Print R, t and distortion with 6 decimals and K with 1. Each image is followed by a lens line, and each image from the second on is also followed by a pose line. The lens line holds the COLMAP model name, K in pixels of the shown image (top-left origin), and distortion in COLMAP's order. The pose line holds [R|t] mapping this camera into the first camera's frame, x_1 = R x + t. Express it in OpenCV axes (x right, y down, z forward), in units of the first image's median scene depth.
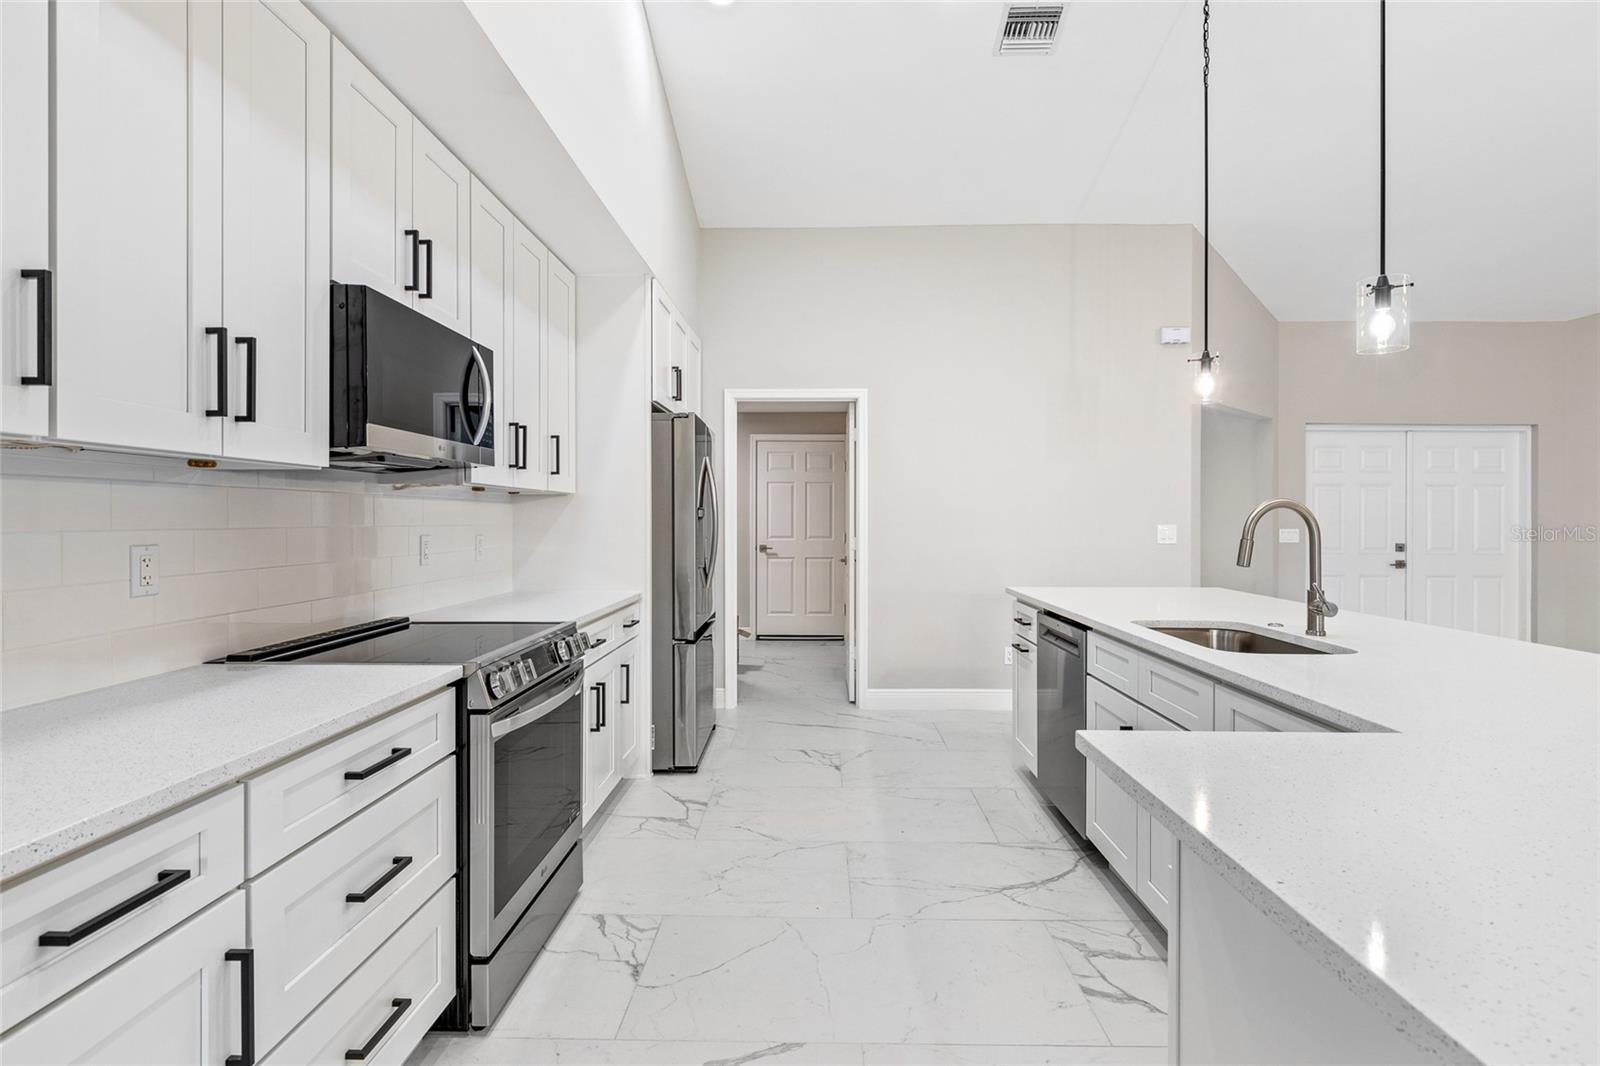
lens RADIAL K [[790.9, 0, 806.5], [0, 790.9, 517.1], [0, 0, 1]] dist [0.001263, 0.000591]
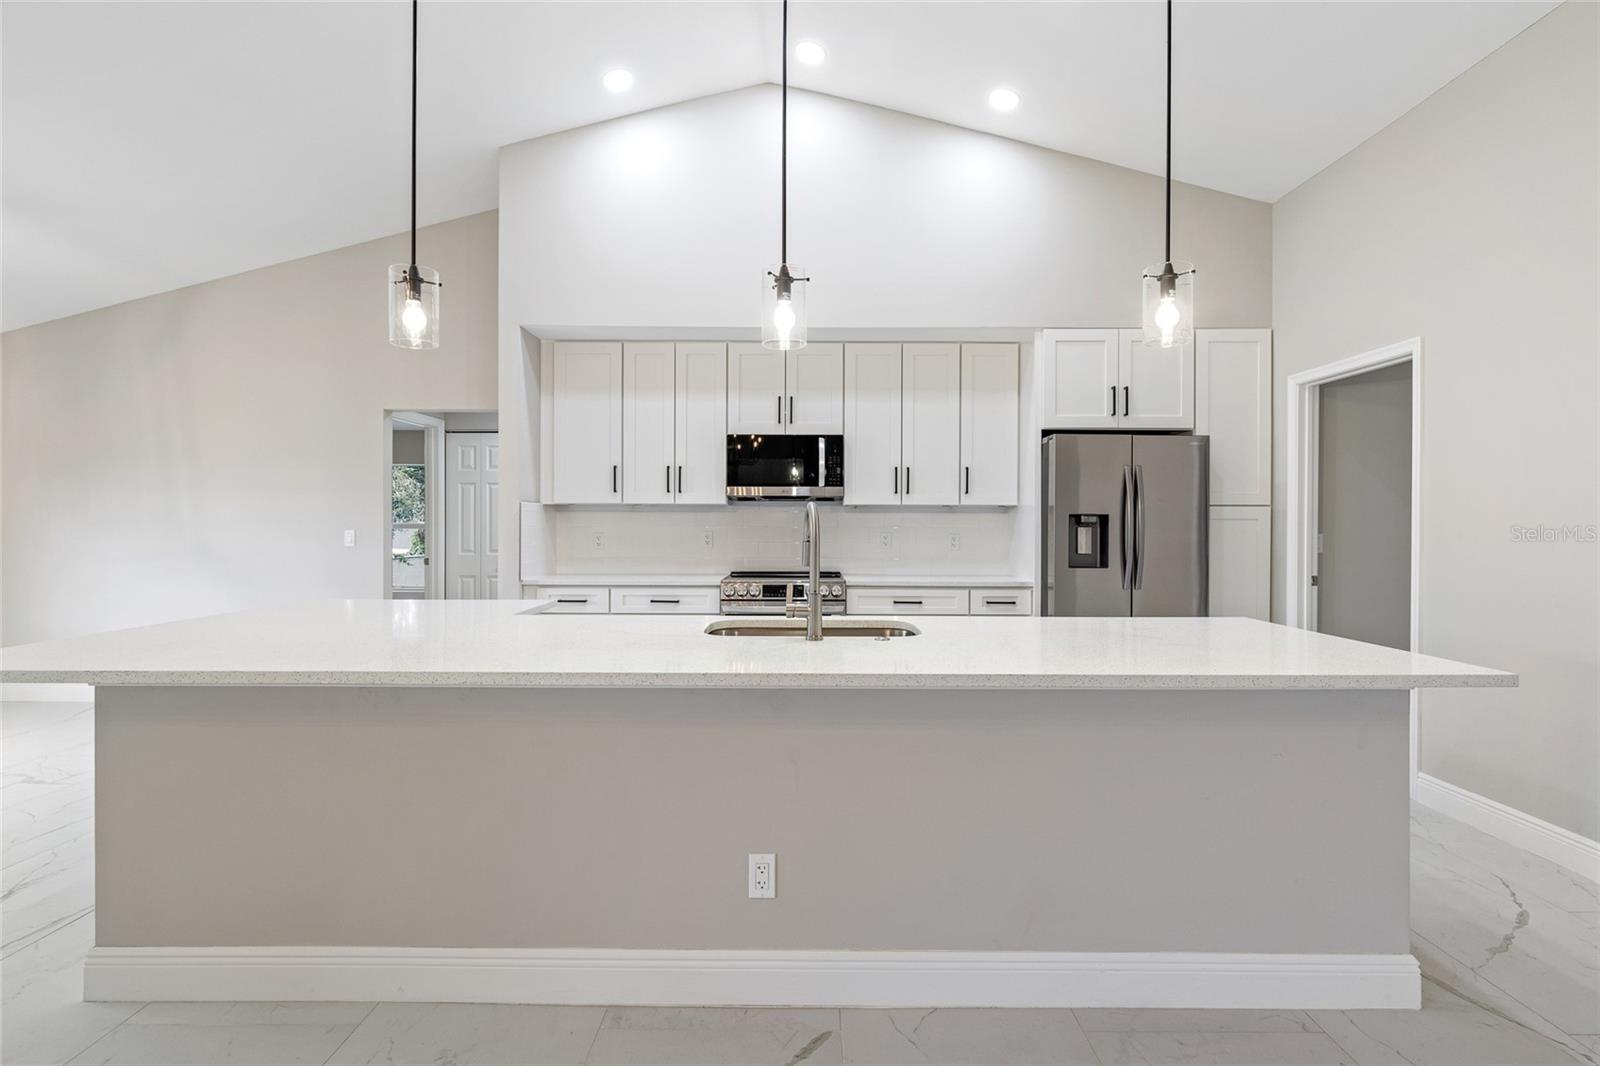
lens RADIAL K [[756.6, 0, 800.0], [0, 756.6, 538.2], [0, 0, 1]] dist [-0.006645, -0.001681]
pose [[0.003754, 0.013723, -0.999899, 1.148234], [-0.002650, 0.999902, 0.013713, 0.010510], [0.999989, 0.002598, 0.003790, 0.717536]]
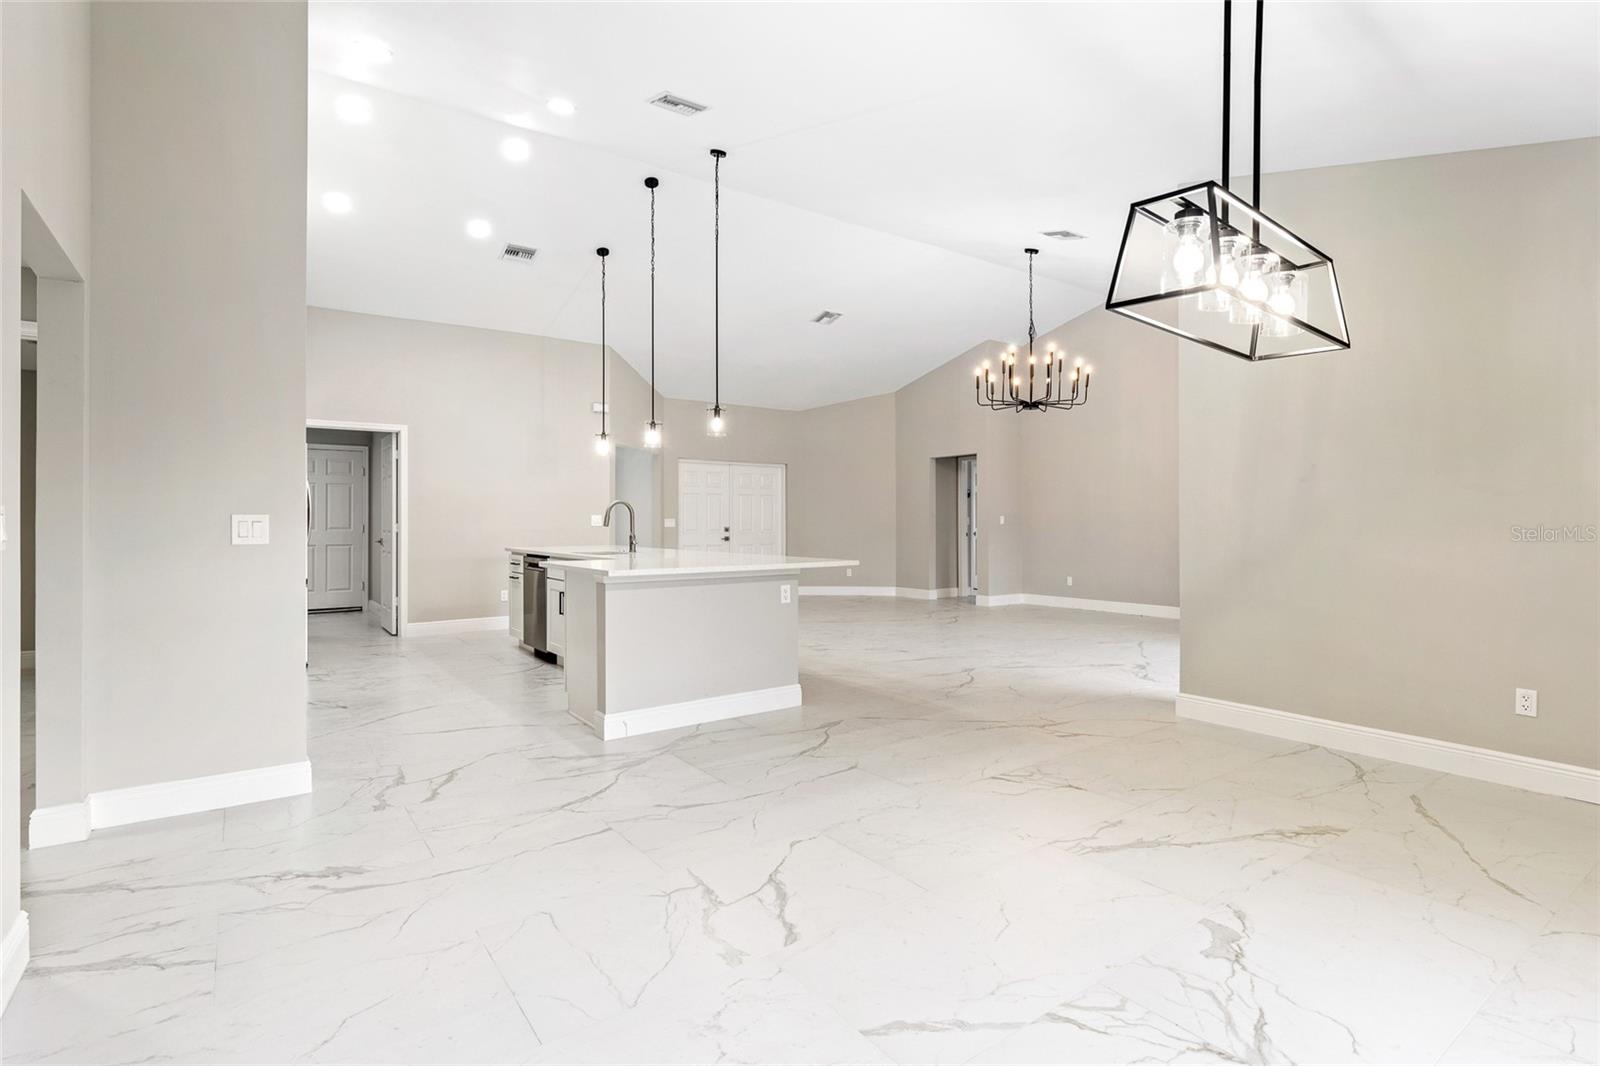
lens RADIAL K [[790.9, 0, 800.4], [0, 790.9, 518.6], [0, 0, 1]] dist [0.001263, 0.000591]
pose [[0.805919, -0.001179, 0.592025, -0.339451], [0.001277, 0.999999, 0.000254, 0.027581], [-0.592025, 0.000552, 0.805920, -1.060170]]
